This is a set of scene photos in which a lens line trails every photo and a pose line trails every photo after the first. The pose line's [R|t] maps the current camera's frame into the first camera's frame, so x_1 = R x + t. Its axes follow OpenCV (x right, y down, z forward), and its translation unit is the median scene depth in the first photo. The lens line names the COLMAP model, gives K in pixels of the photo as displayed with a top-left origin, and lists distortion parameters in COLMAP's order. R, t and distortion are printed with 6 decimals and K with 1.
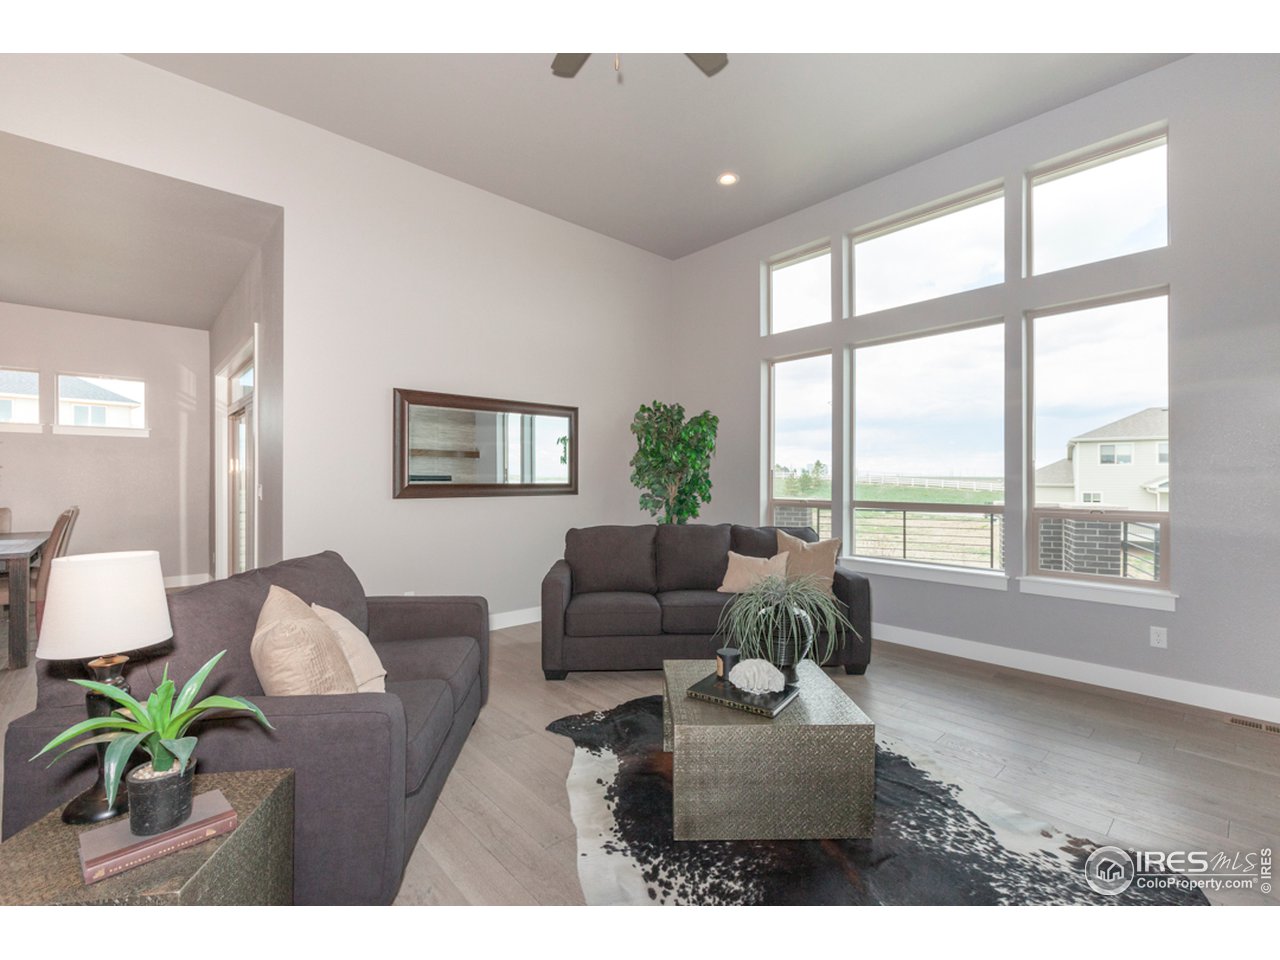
lens RADIAL K [[574.6, 0, 642.7], [0, 574.6, 475.8], [0, 0, 1]] dist [0.001697, 0.000126]
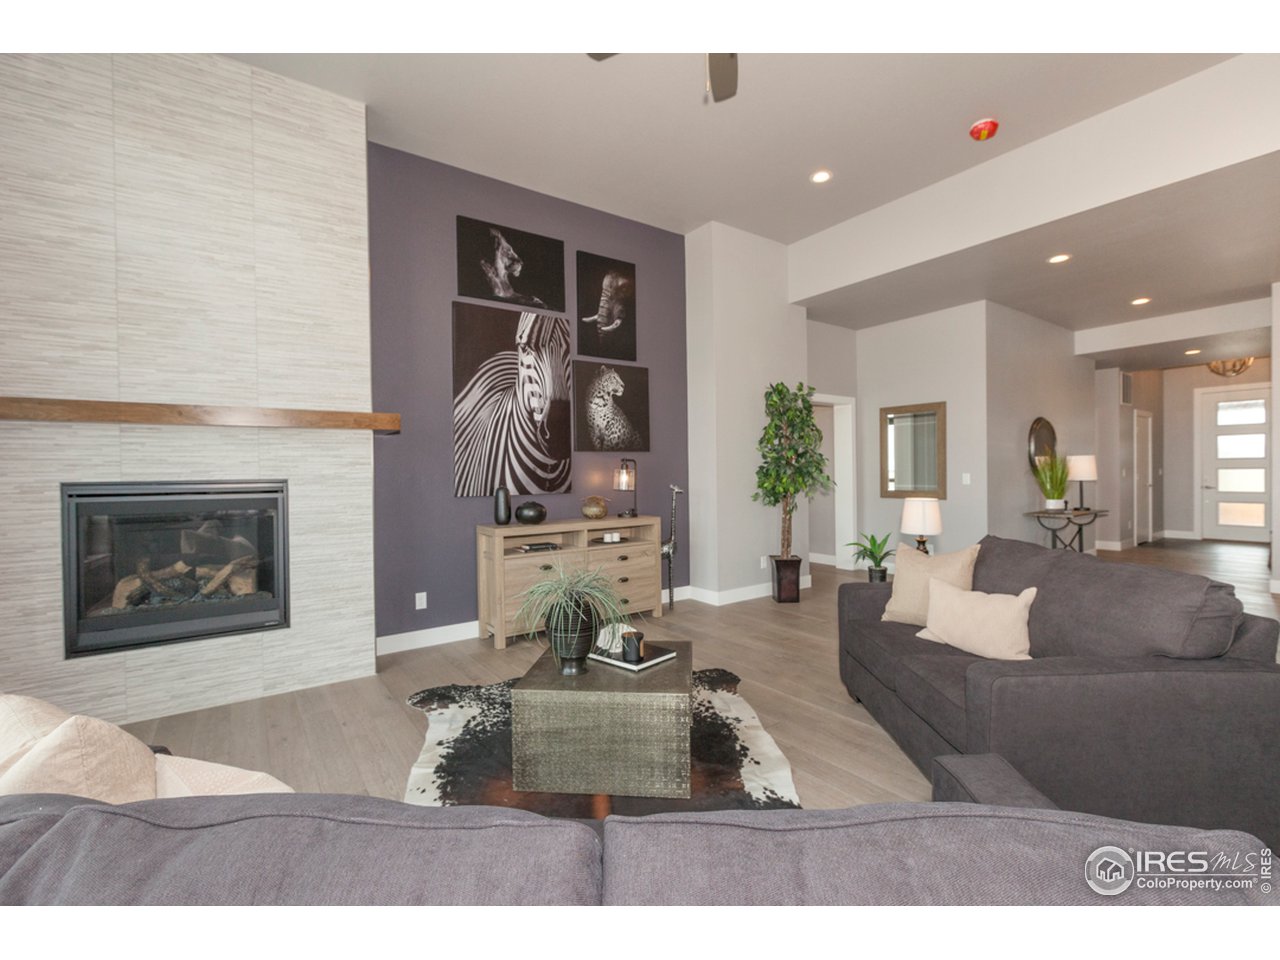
lens RADIAL K [[574.6, 0, 642.7], [0, 574.6, 475.8], [0, 0, 1]] dist [0.001697, 0.000126]
pose [[-0.992569, 0.011069, 0.121181, -0.001703], [0.011236, 0.999937, 0.000692, 0.011697], [-0.121165, 0.002048, -0.992630, 2.113196]]
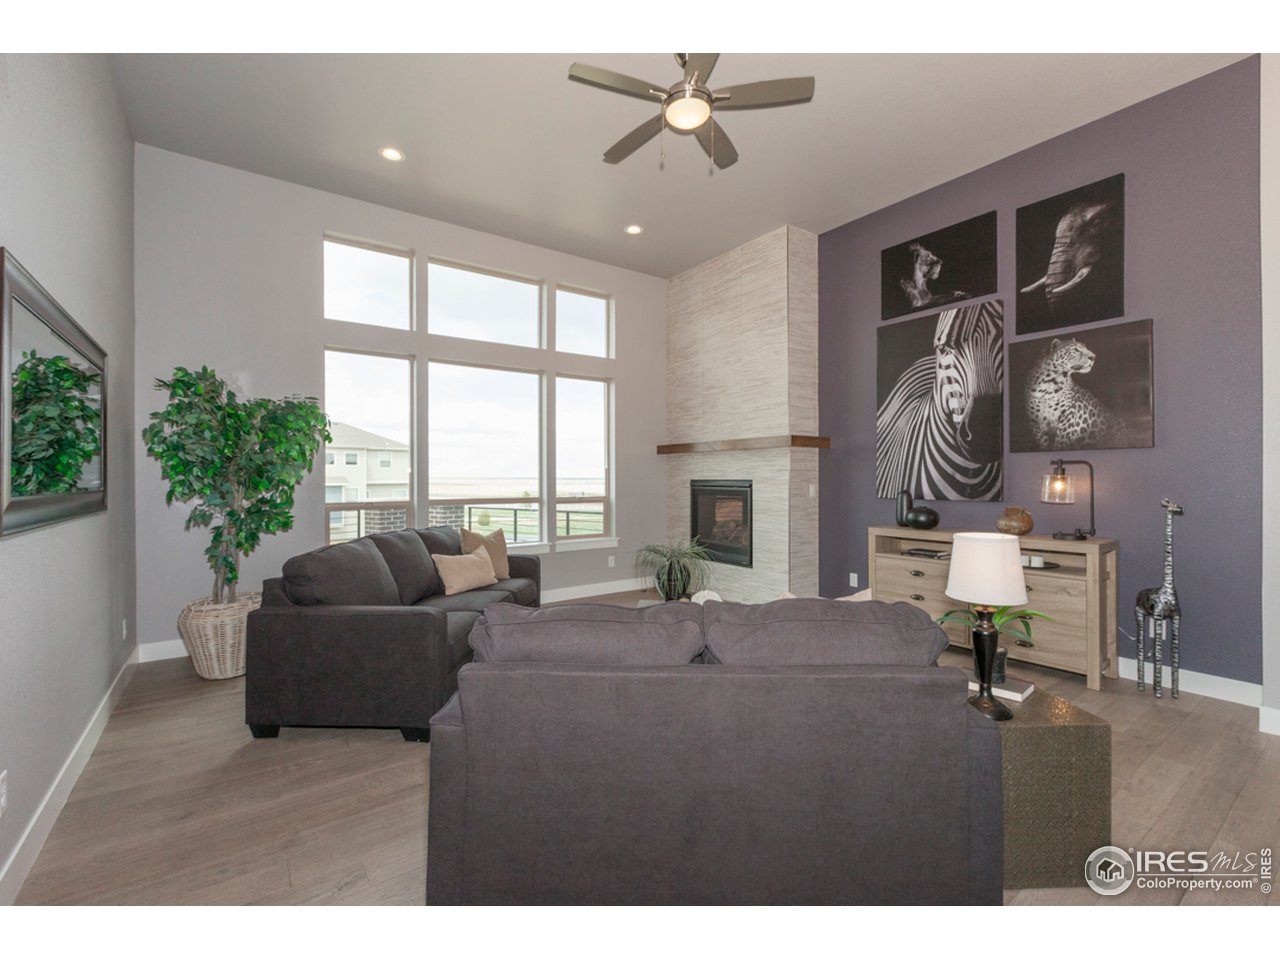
lens RADIAL K [[574.6, 0, 642.7], [0, 574.6, 475.8], [0, 0, 1]] dist [0.001697, 0.000126]
pose [[0.122868, -0.002042, 0.992421, -1.394895], [-0.001481, 0.999996, 0.002241, -0.010411], [-0.992422, -0.001745, 0.122865, 0.955279]]
